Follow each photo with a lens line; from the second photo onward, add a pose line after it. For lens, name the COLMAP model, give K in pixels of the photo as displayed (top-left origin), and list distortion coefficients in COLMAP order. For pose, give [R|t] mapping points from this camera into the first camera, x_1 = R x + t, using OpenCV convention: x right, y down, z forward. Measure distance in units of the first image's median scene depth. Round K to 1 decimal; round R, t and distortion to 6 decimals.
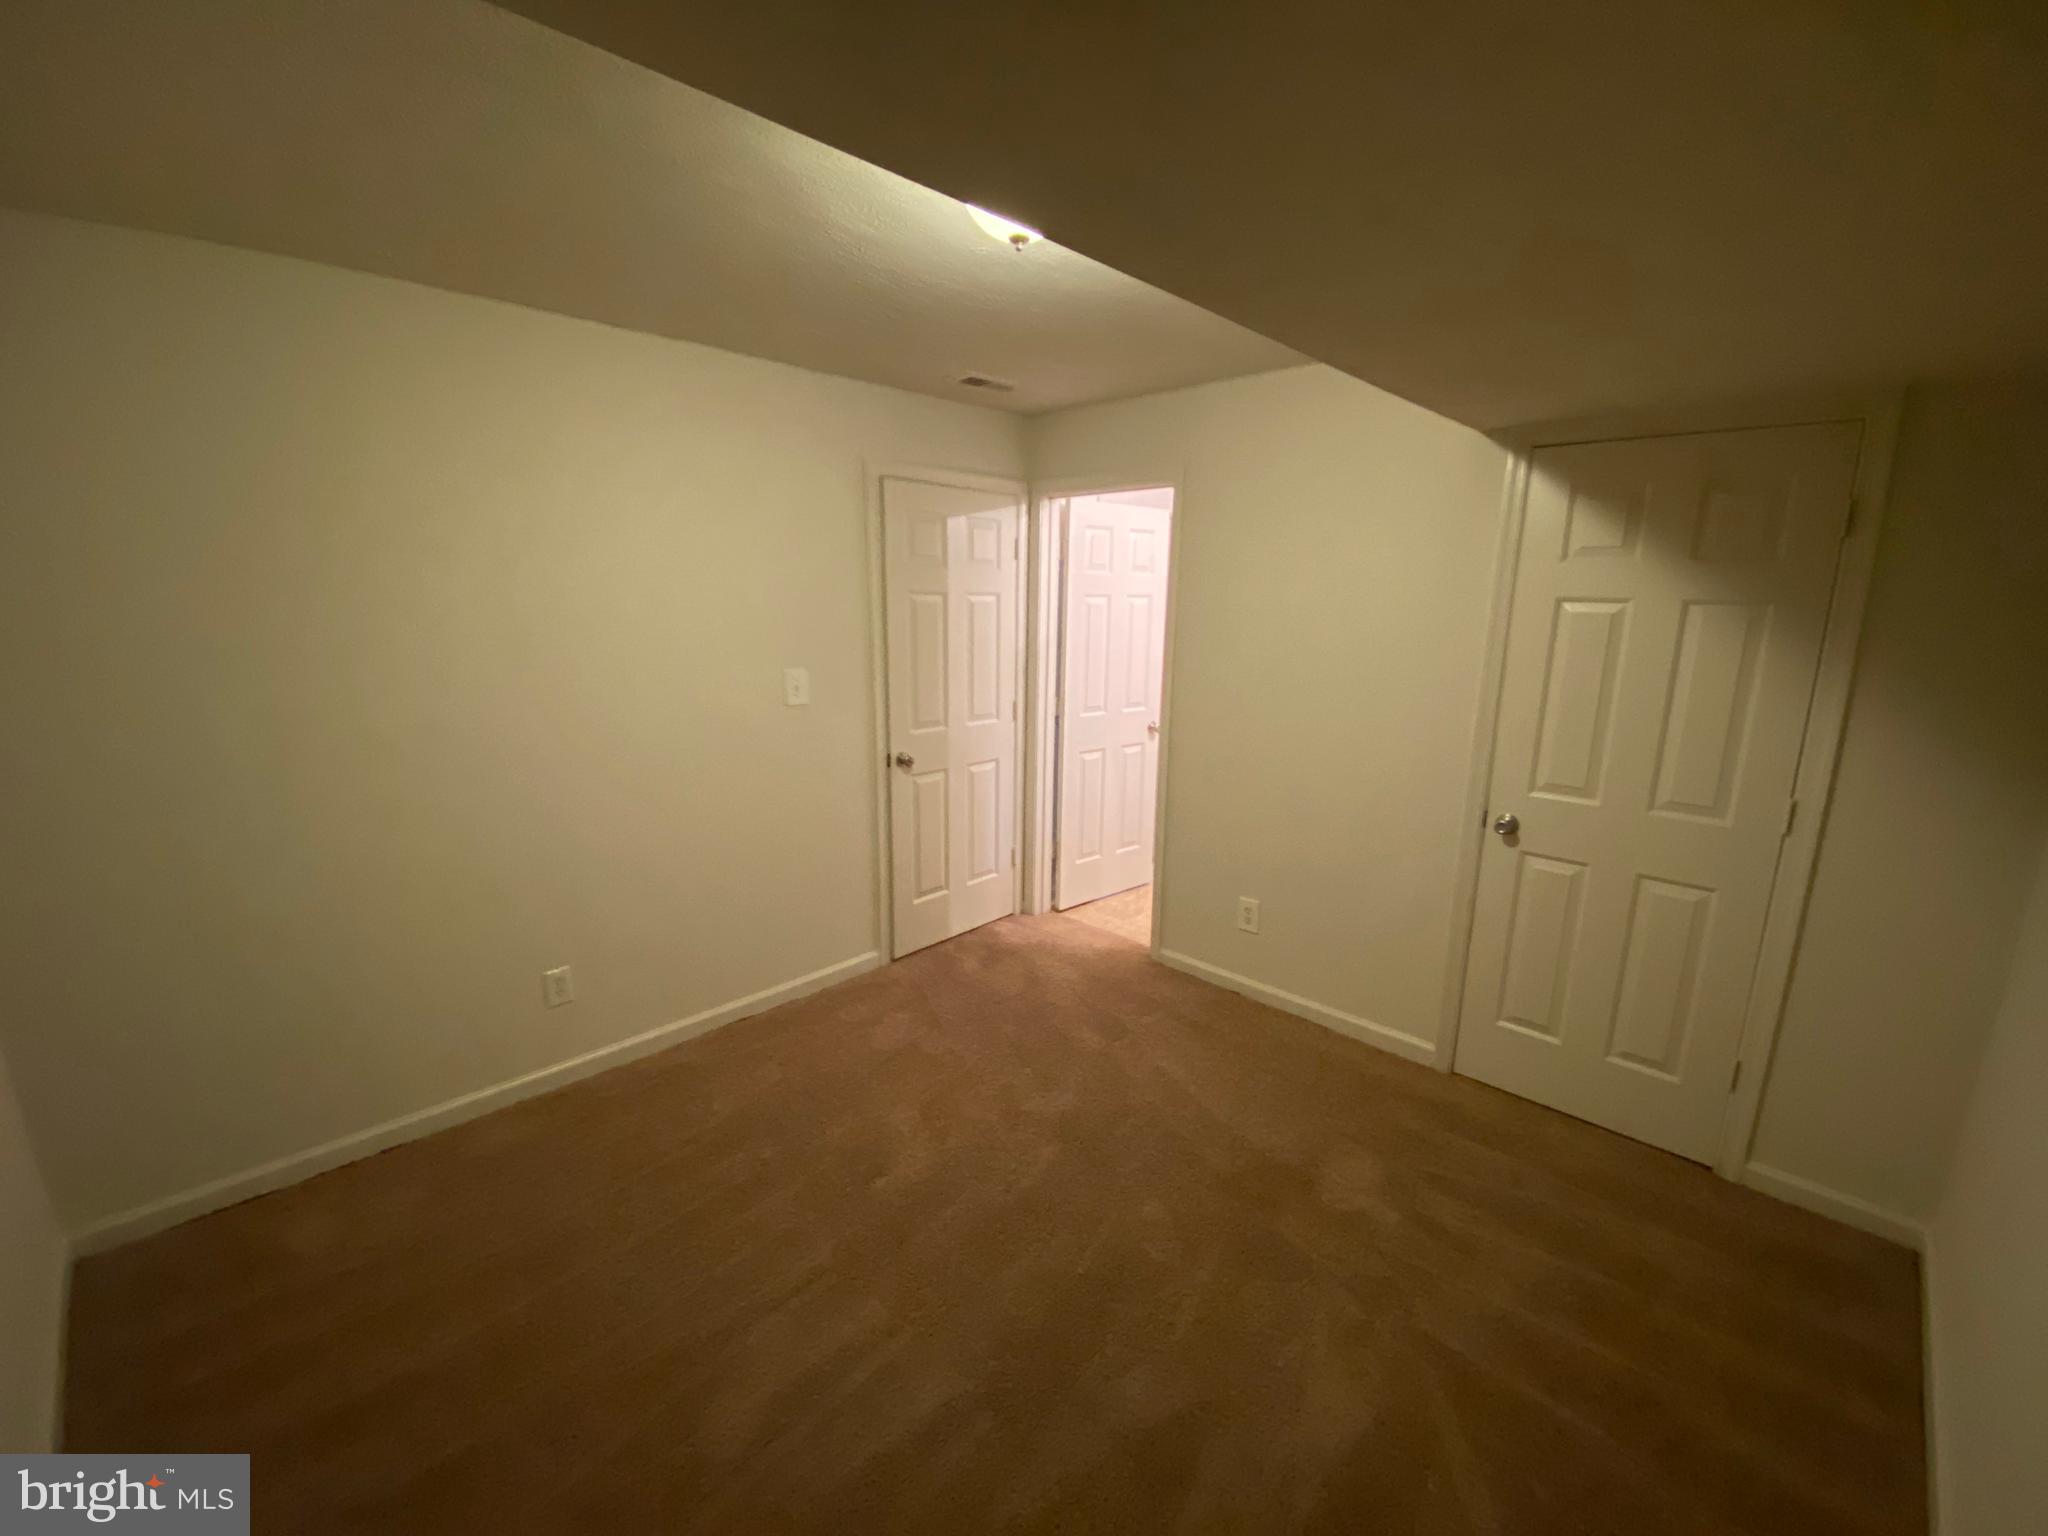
lens RADIAL K [[834.3, 0, 1024.0], [0, 834.3, 768.0], [0, 0, 1]] dist [0.025002, -0.020361]
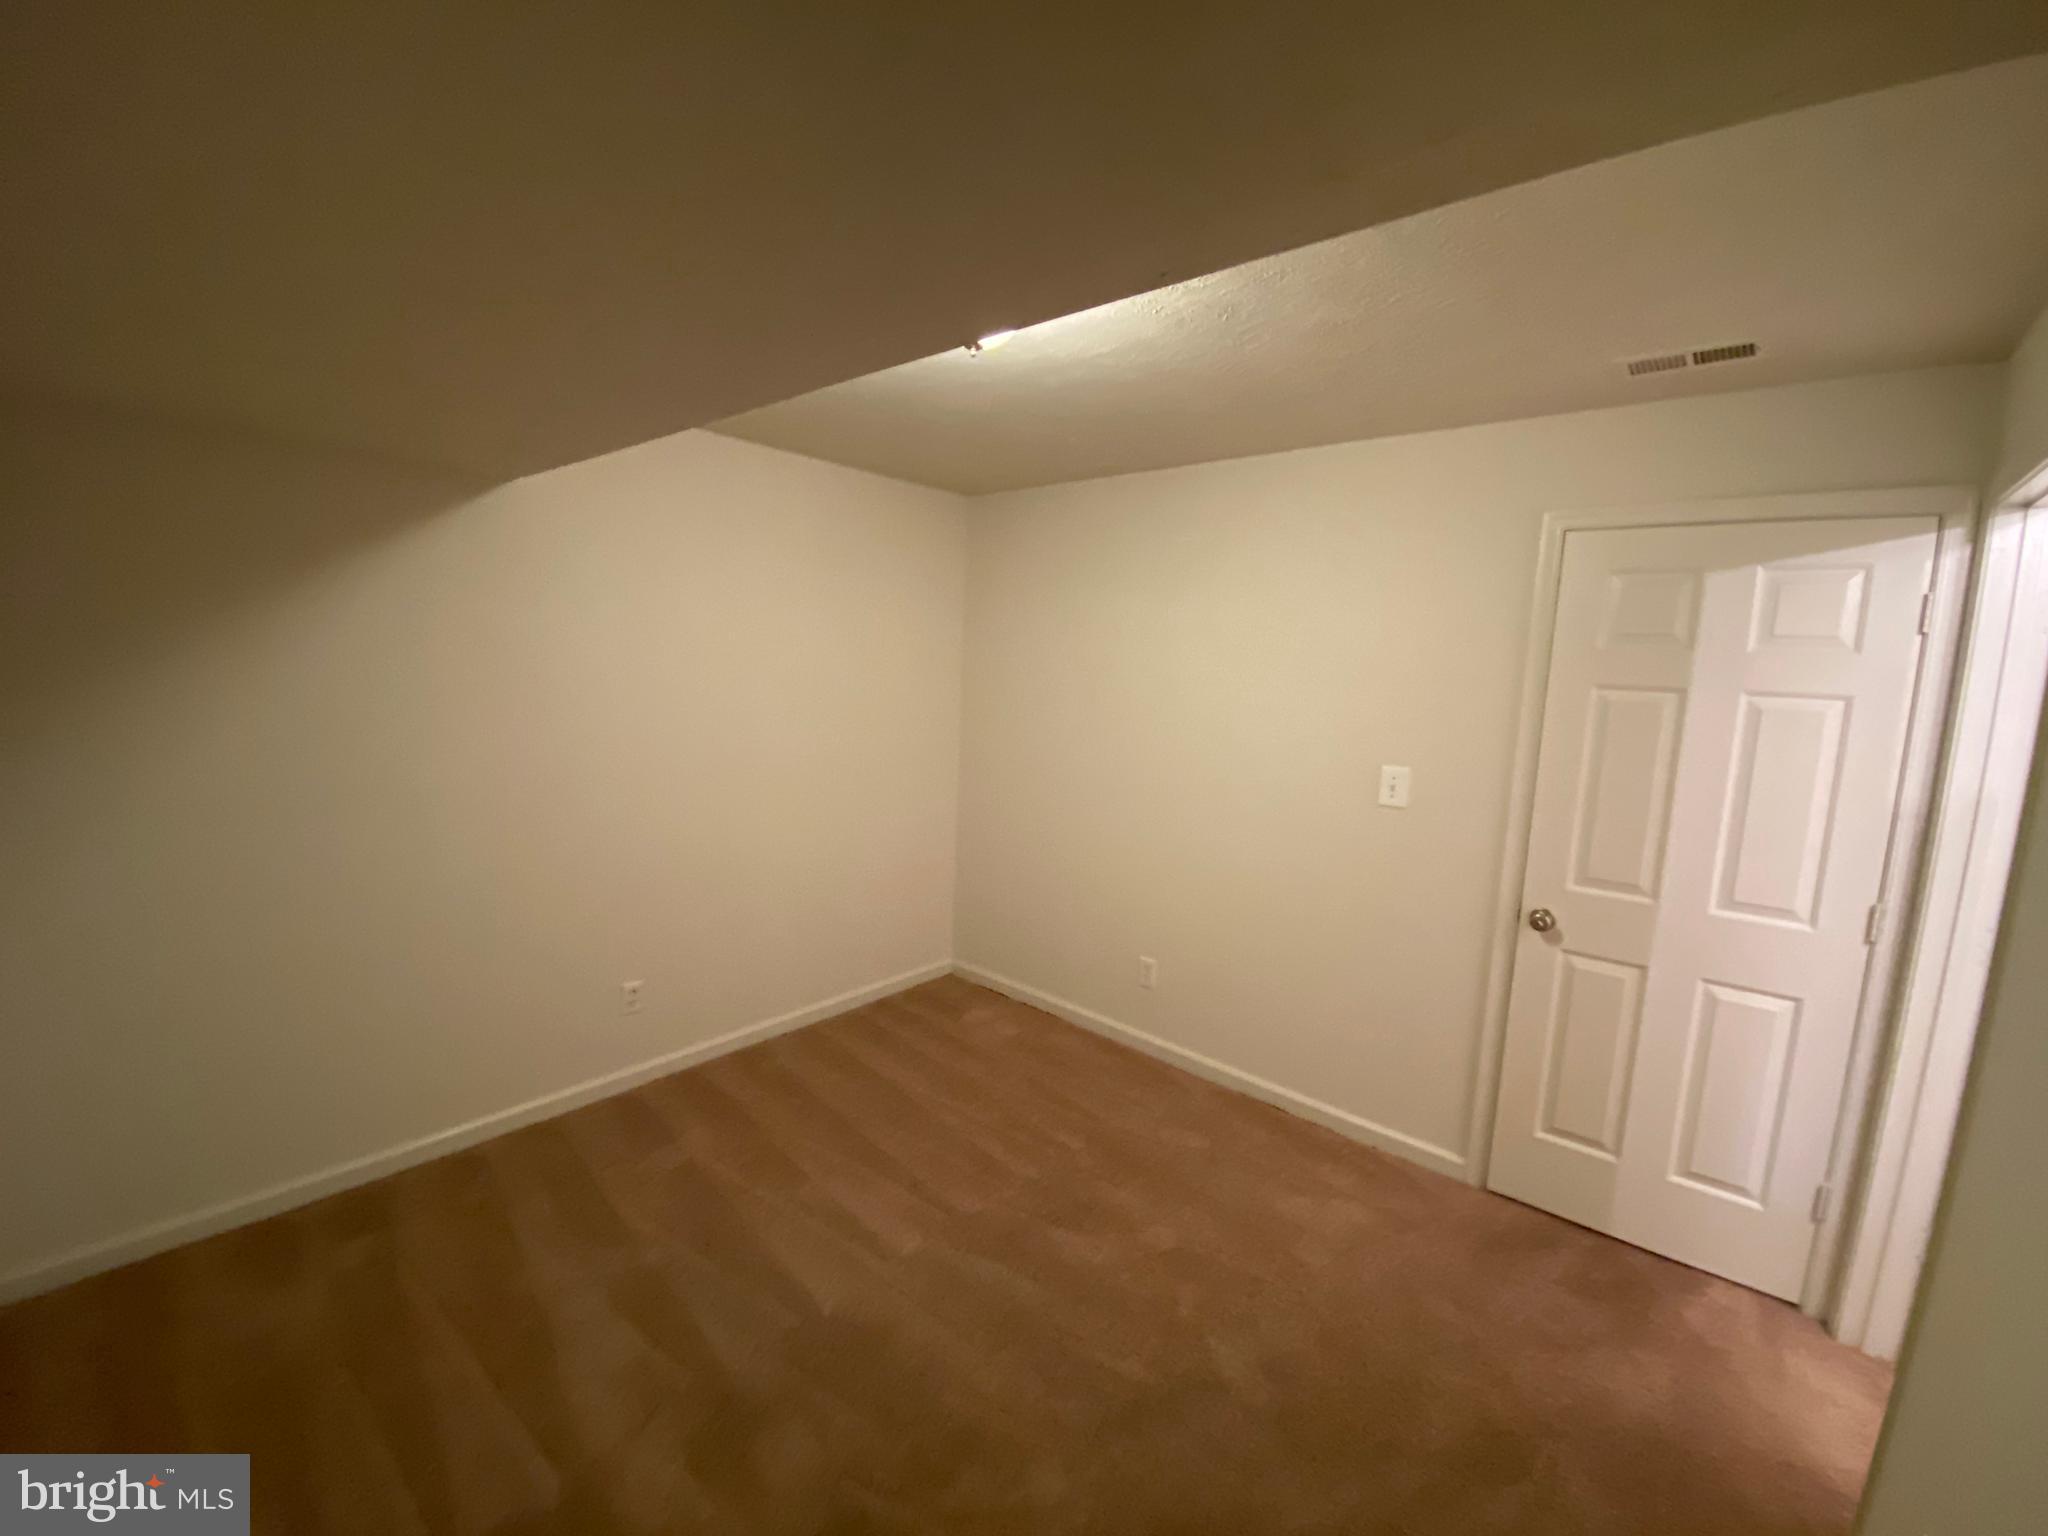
lens RADIAL K [[834.3, 0, 1024.0], [0, 834.3, 768.0], [0, 0, 1]] dist [0.025002, -0.020361]
pose [[0.055366, 0.117344, -0.991547, 0.491163], [-0.250853, 0.962852, 0.099941, -0.089356], [0.966440, 0.243199, 0.082746, 0.468946]]
